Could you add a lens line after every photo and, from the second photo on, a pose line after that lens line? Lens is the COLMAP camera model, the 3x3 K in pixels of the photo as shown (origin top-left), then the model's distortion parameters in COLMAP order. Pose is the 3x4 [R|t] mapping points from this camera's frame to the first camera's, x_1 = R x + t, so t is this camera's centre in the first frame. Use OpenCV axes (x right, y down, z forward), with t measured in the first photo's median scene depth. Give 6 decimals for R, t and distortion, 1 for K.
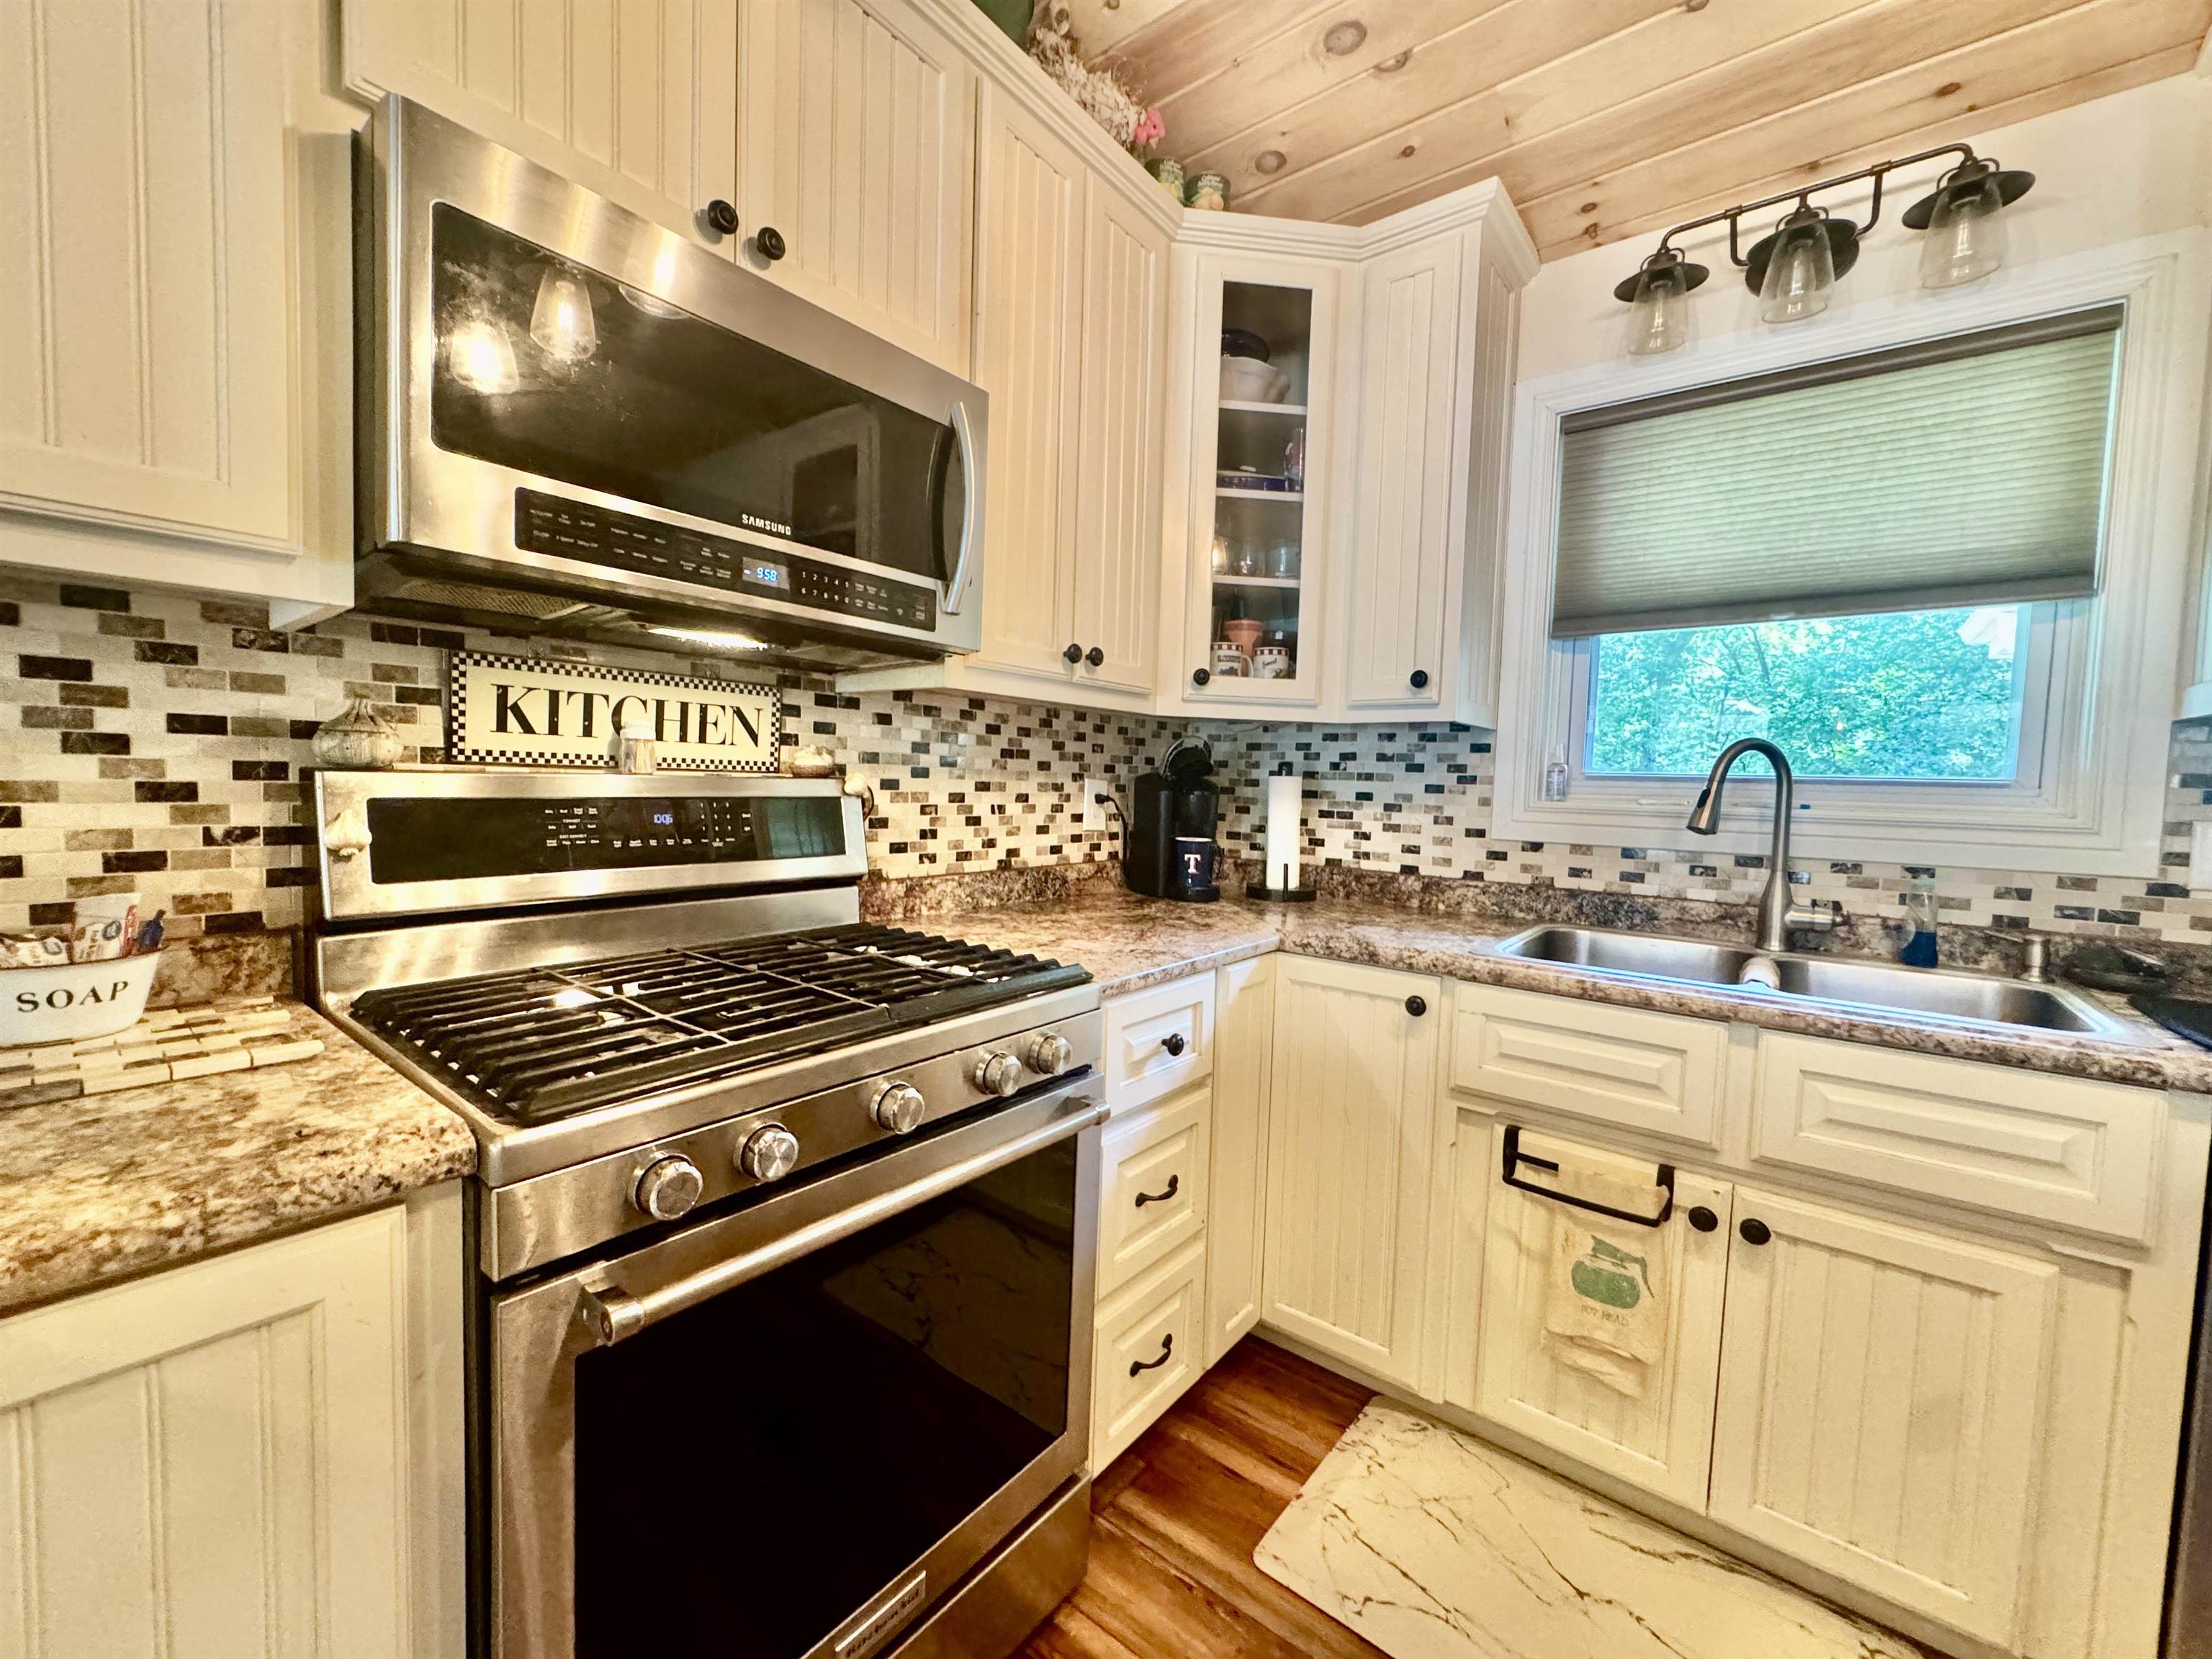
lens RADIAL K [[887.3, 0, 1110.1], [0, 887.3, 834.0], [0, 0, 1]] dist [-0.004153, 0.000654]
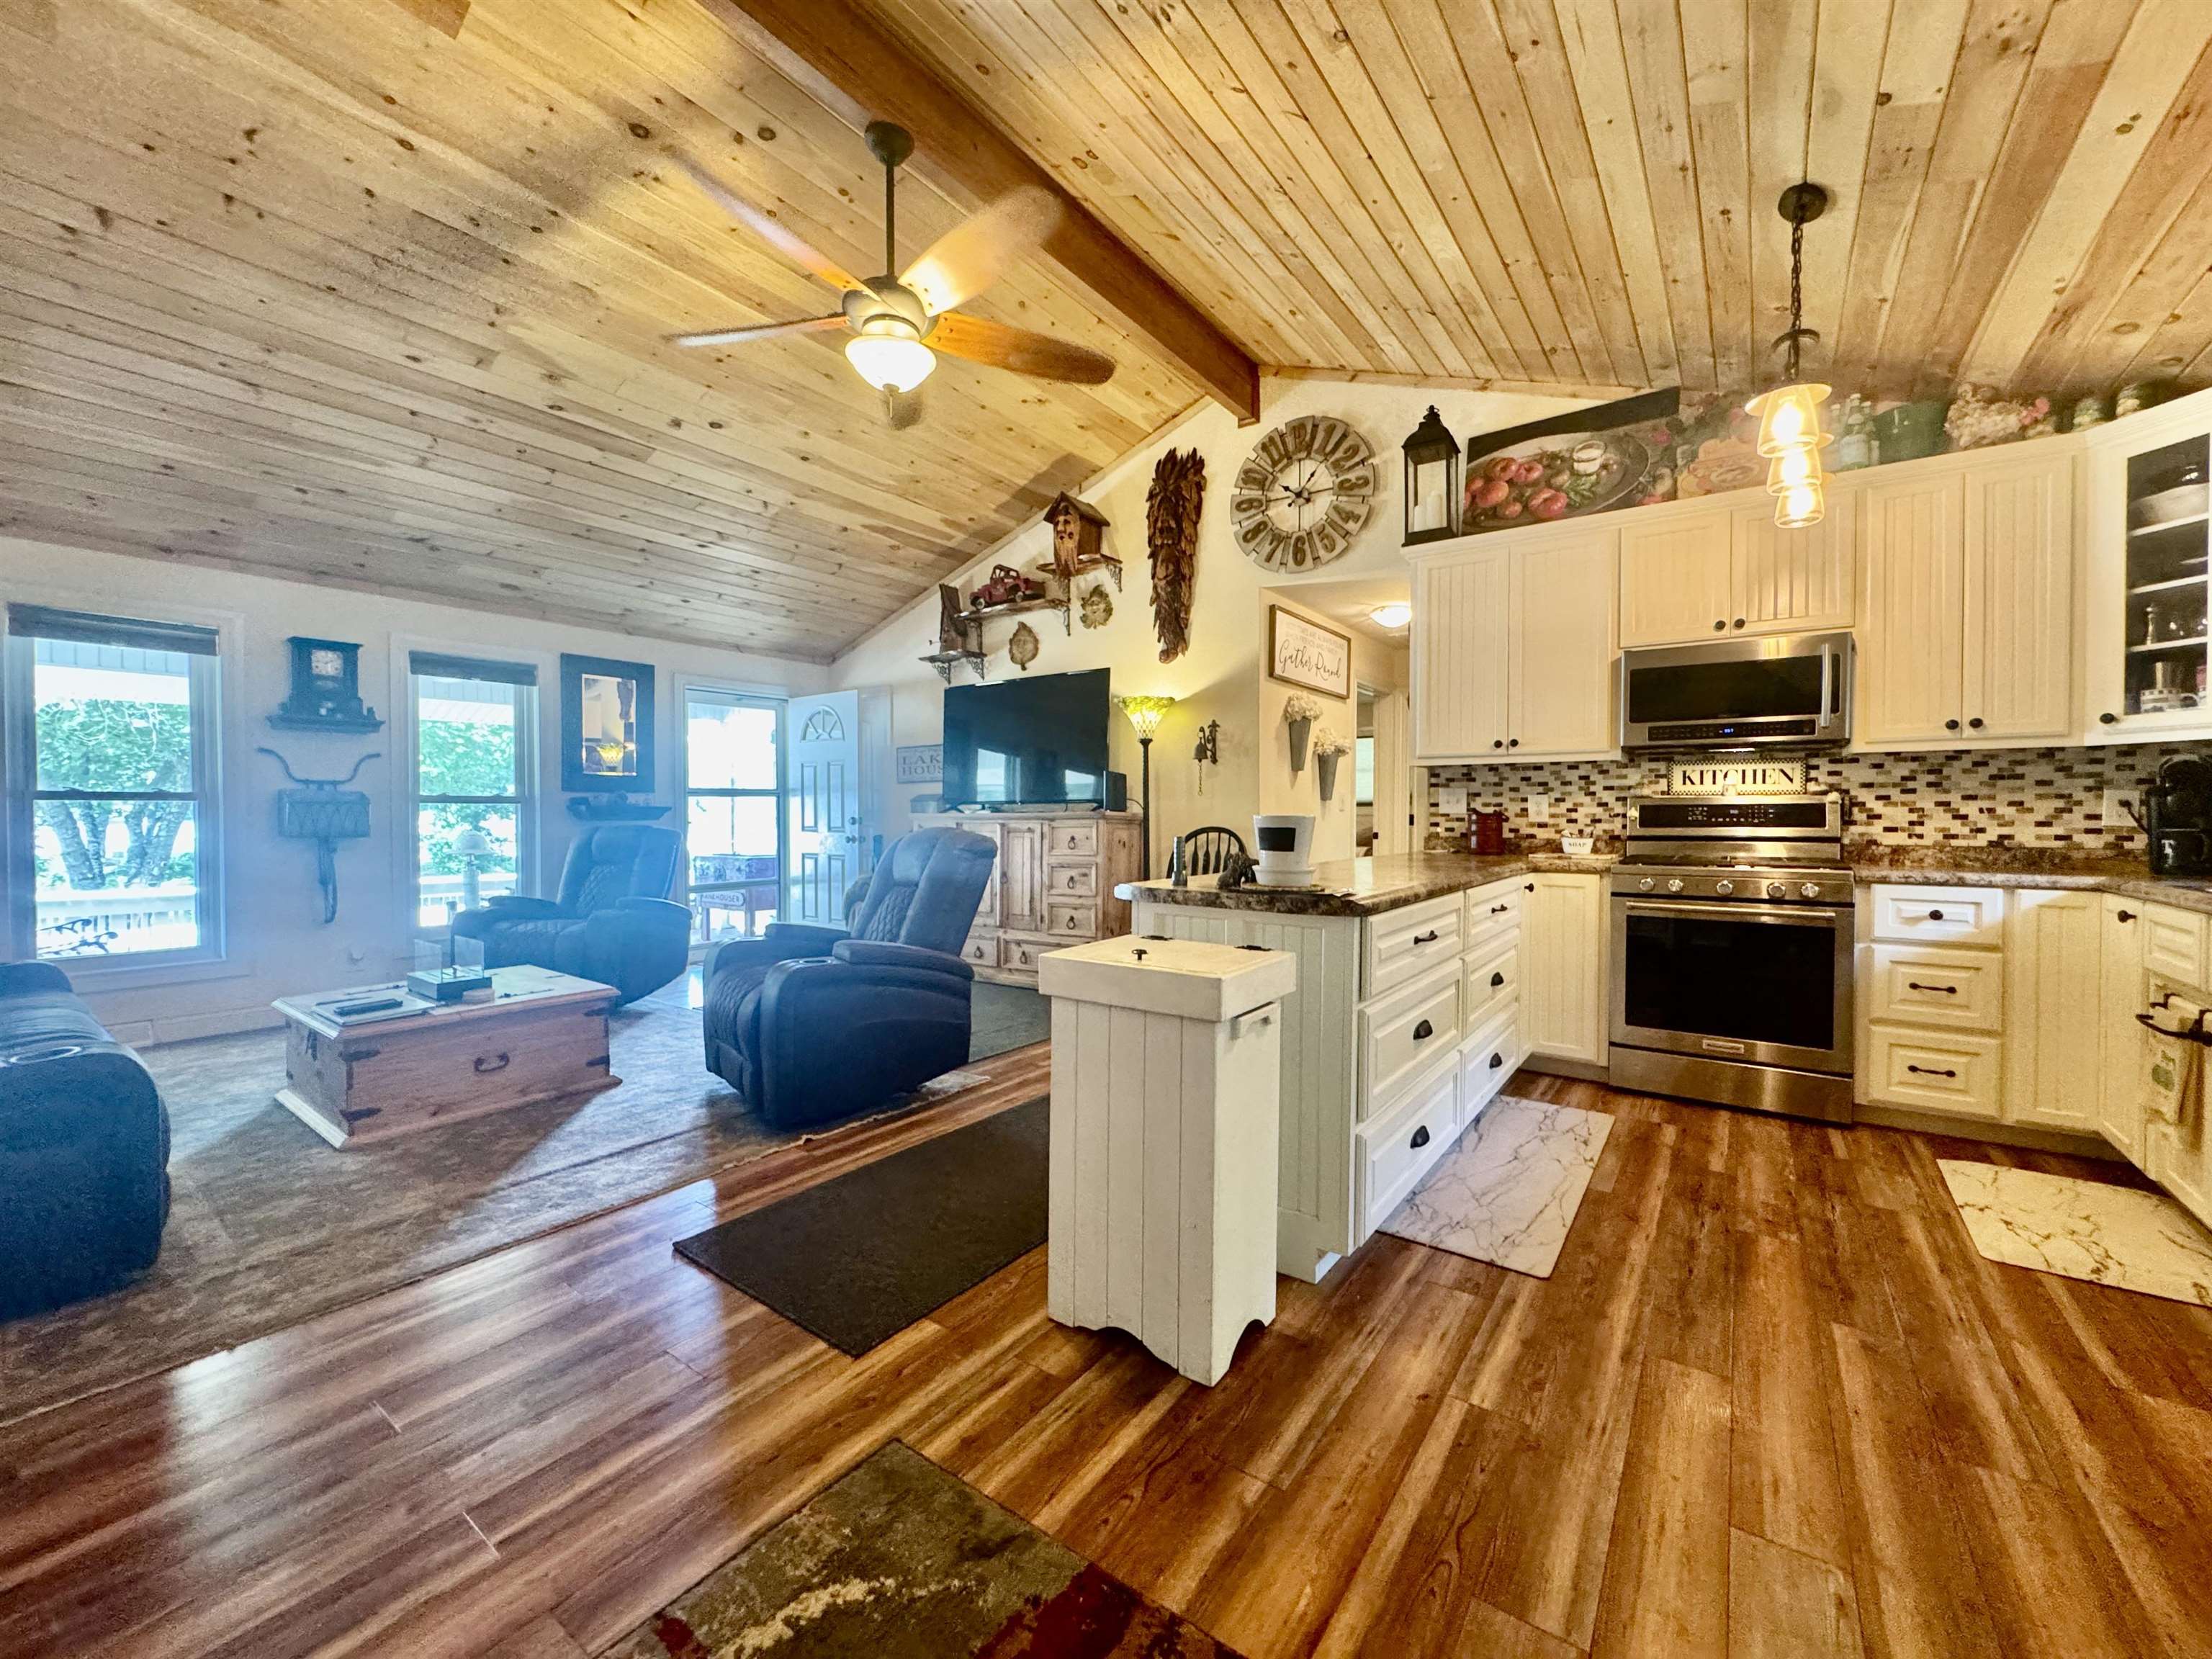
lens RADIAL K [[887.3, 0, 1105.0], [0, 887.3, 824.1], [0, 0, 1]] dist [-0.004153, 0.000654]
pose [[0.034691, -0.019524, -0.999207, 1.640027], [-0.061875, 0.997849, -0.021646, 0.151583], [0.997481, 0.062577, 0.033408, -0.801215]]
